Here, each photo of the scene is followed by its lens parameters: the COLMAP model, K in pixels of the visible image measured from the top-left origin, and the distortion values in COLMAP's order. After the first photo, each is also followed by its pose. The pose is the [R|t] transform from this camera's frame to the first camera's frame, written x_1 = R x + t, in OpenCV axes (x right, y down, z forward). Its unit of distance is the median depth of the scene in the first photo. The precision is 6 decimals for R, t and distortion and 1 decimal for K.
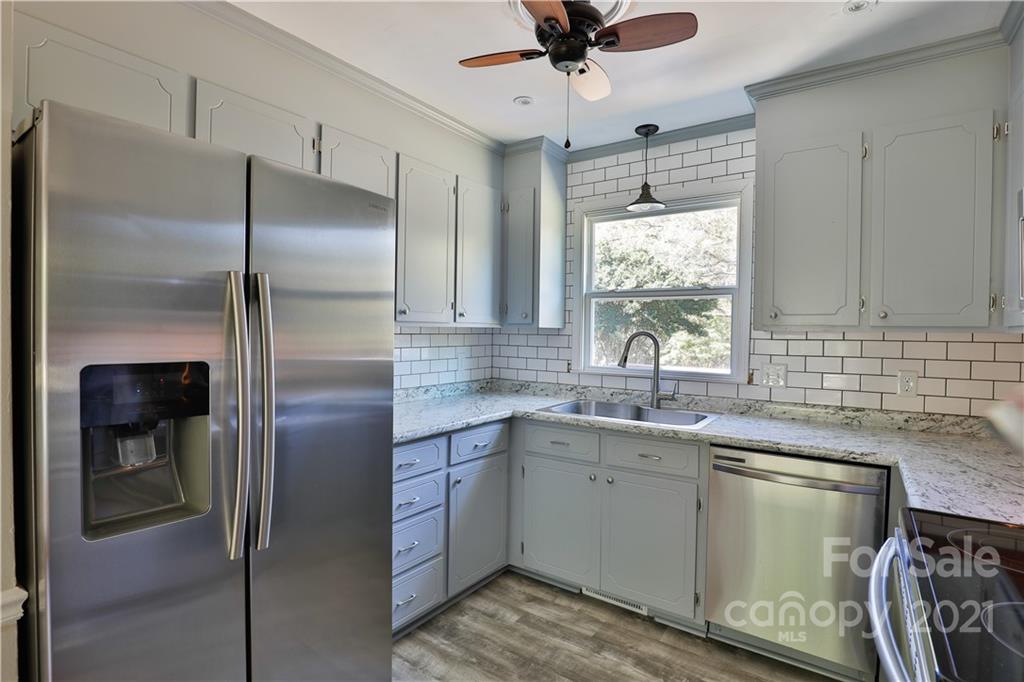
lens RADIAL K [[497.7, 0, 512.0], [0, 497.7, 341.0], [0, 0, 1]] dist [-0.045361, 0.010079]
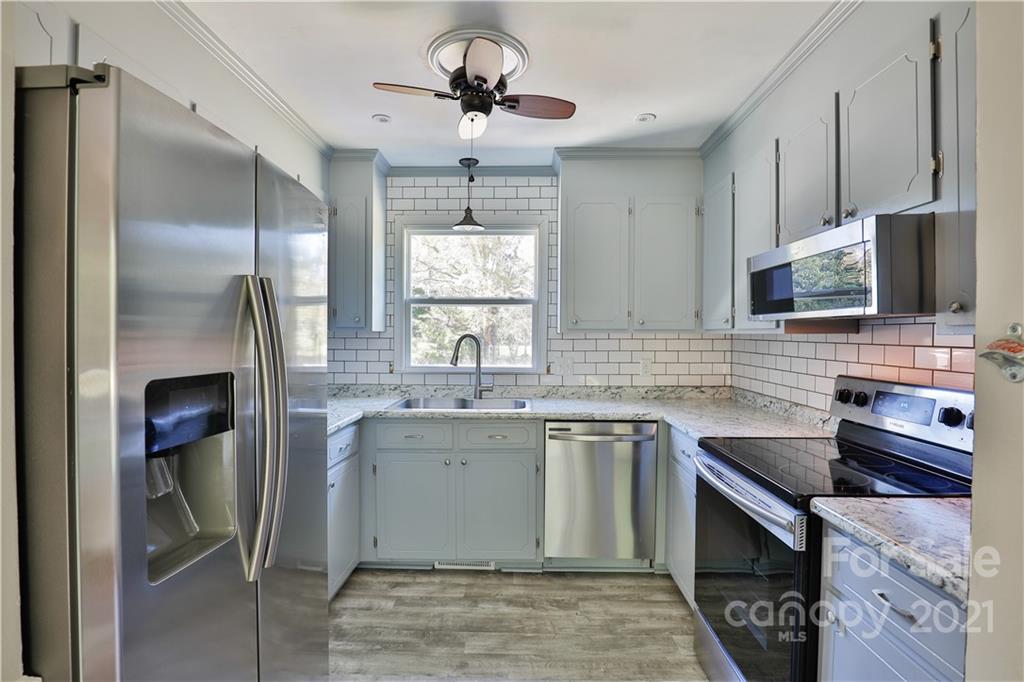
lens RADIAL K [[497.7, 0, 512.0], [0, 497.7, 341.0], [0, 0, 1]] dist [-0.045361, 0.010079]
pose [[0.828511, -0.016361, 0.559733, -0.340275], [0.018188, 0.999832, 0.002302, -0.004276], [-0.559677, 0.008273, 0.828670, -0.033156]]
